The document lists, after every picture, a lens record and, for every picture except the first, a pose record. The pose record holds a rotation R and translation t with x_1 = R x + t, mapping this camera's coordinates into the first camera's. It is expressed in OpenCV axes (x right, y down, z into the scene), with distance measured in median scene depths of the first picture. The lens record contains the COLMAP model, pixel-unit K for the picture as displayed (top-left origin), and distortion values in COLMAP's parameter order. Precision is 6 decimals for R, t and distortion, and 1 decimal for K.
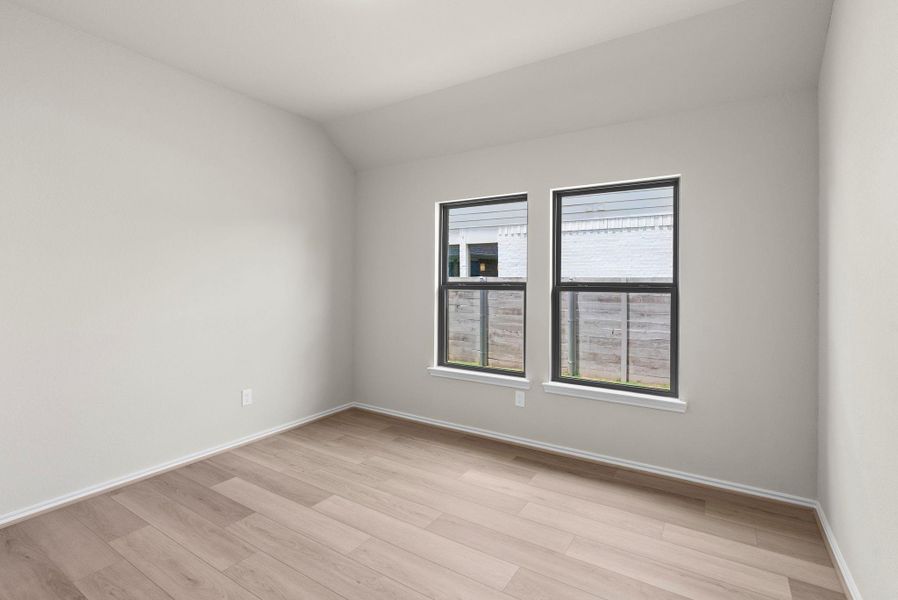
lens RADIAL K [[428.6, 0, 449.3], [0, 428.6, 277.7], [0, 0, 1]] dist [-0.001576, 0.000147]
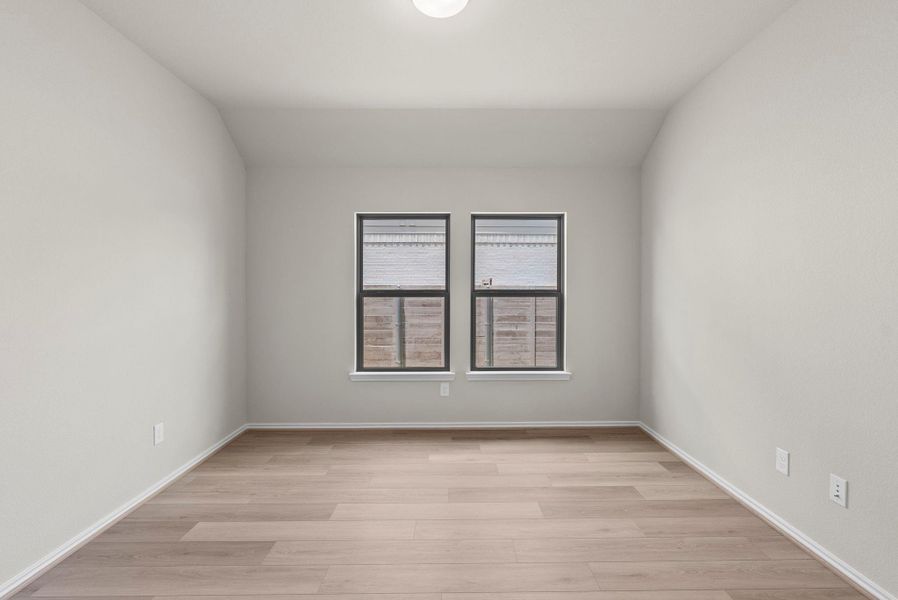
lens RADIAL K [[419.2, 0, 454.4], [0, 419.2, 296.6], [0, 0, 1]] dist [-0.003207, -0.000161]
pose [[0.837168, -0.015299, 0.546732, -0.436833], [0.000879, 0.999645, 0.026628, -0.001644], [-0.546946, -0.021812, 0.836884, 0.034664]]
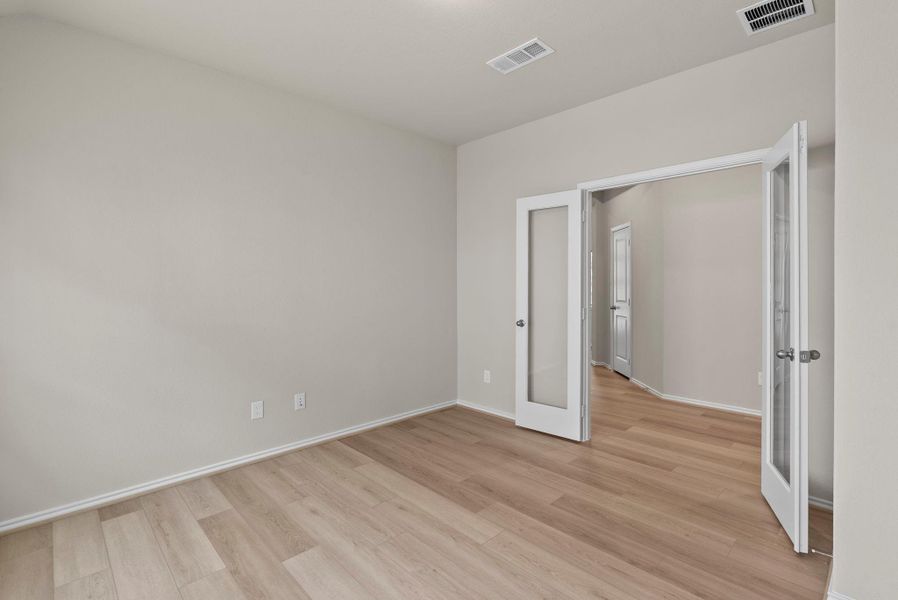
lens RADIAL K [[419.2, 0, 454.4], [0, 419.2, 296.6], [0, 0, 1]] dist [-0.003207, -0.000161]
pose [[-0.975935, -0.010837, 0.217792, -0.258991], [-0.006408, 0.999758, 0.021031, 0.008115], [-0.217967, 0.019129, -0.975769, 1.076391]]
